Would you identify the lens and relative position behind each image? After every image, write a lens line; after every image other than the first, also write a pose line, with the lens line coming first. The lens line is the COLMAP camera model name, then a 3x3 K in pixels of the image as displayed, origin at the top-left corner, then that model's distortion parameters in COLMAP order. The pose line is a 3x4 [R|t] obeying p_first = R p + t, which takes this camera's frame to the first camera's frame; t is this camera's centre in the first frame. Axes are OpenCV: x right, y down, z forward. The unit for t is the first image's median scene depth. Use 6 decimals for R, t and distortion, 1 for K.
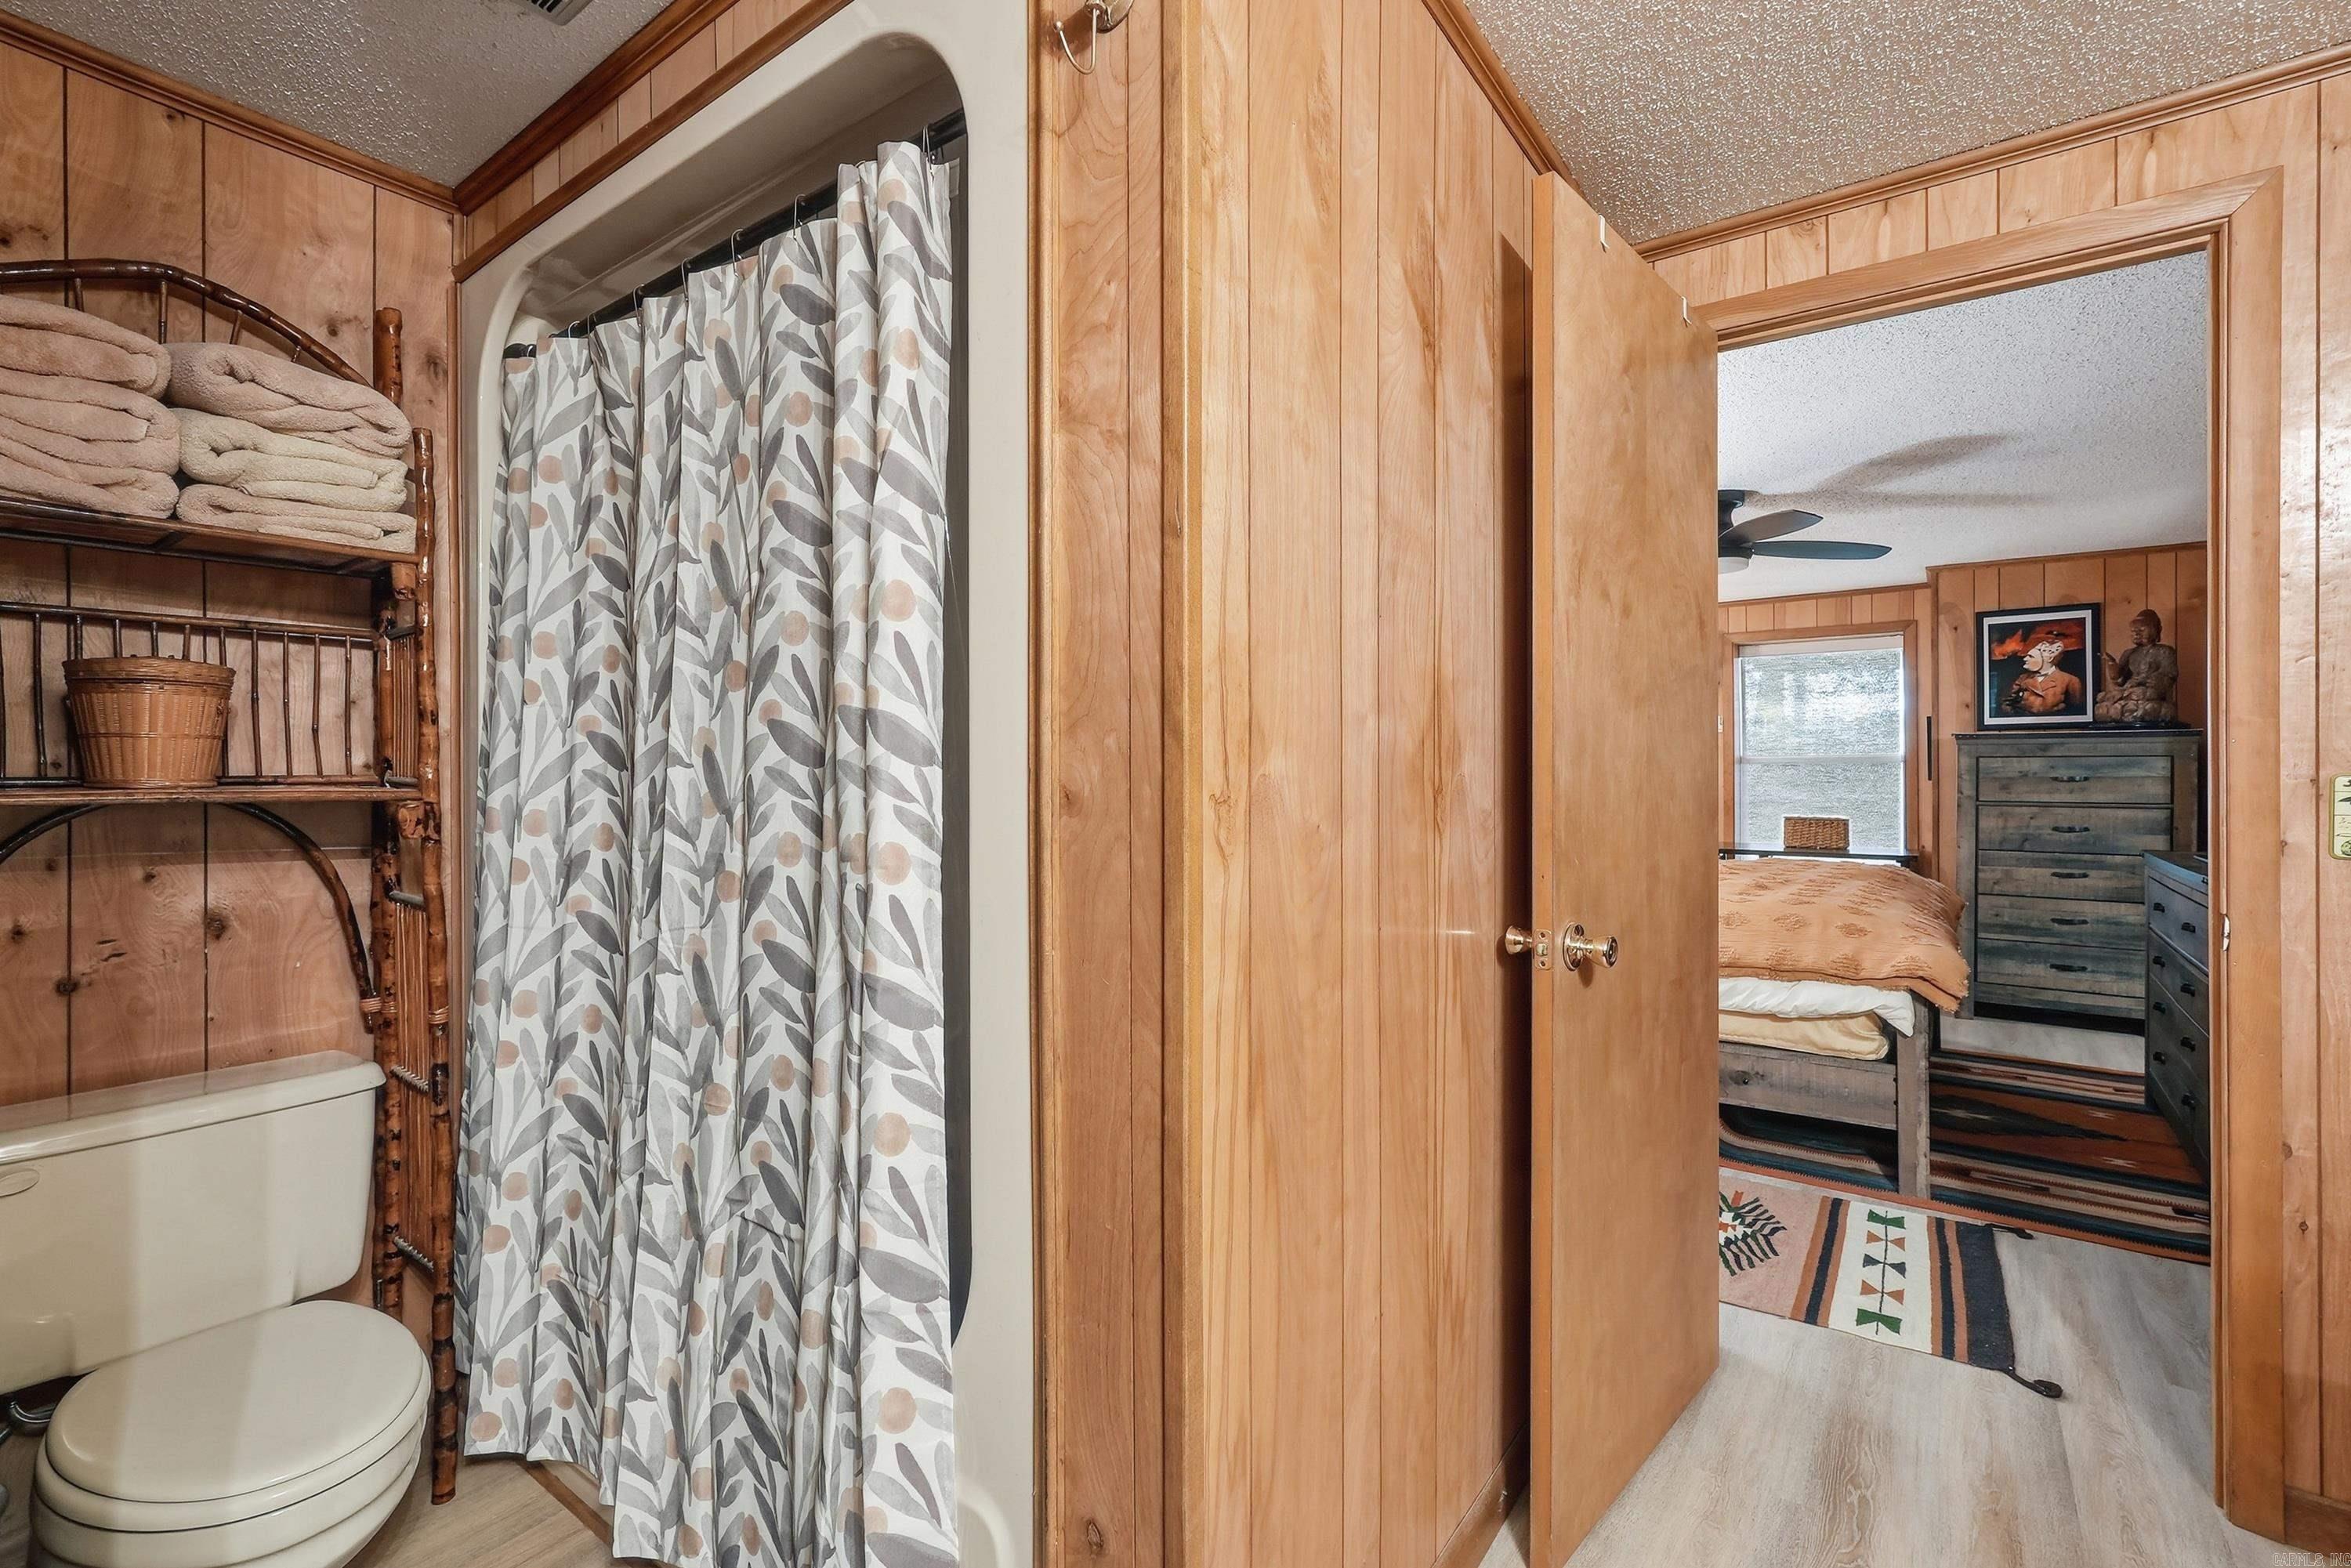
lens RADIAL K [[1051.0, 0, 1173.1], [0, 1051.0, 769.0], [0, 0, 1]] dist [0.000066, -0.000140]
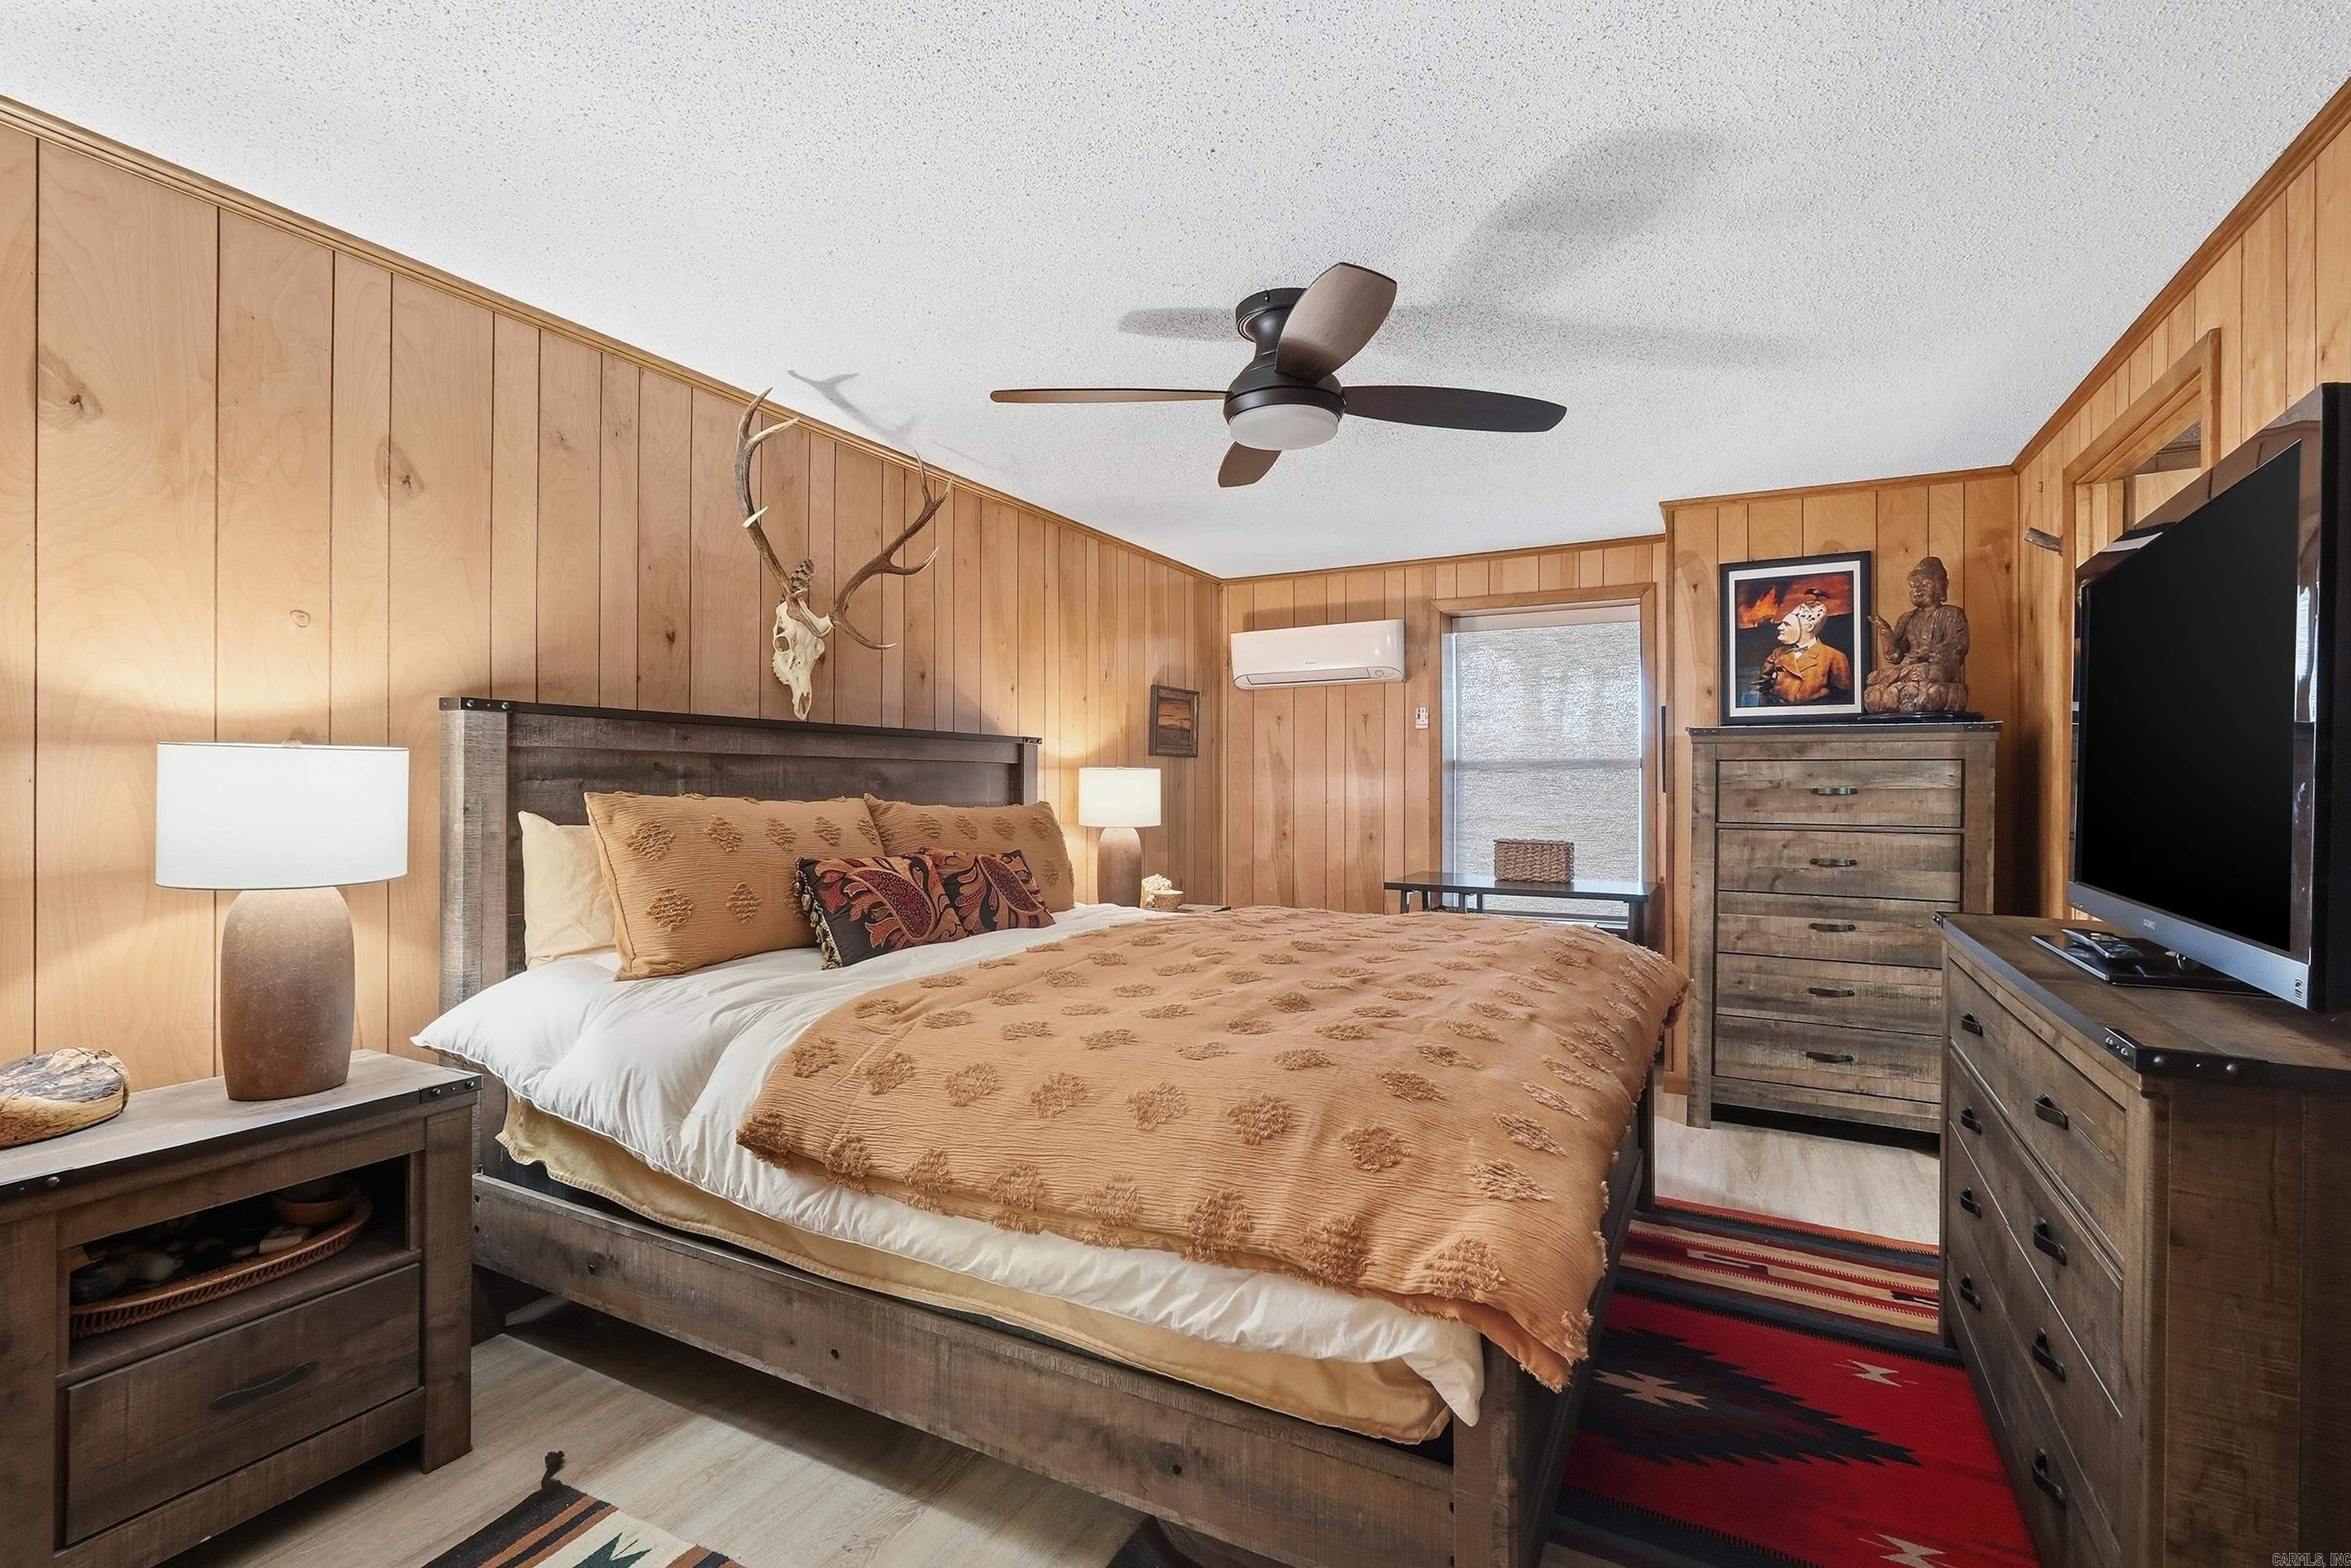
lens RADIAL K [[1058.8, 0, 1169.7], [0, 1058.8, 775.1], [0, 0, 1]] dist [-0.012114, 0.006422]
pose [[0.989837, 0.004283, 0.142145, 0.304556], [-0.004277, 0.999991, -0.000349, 0.000420], [-0.142145, -0.000262, 0.989846, 0.353923]]
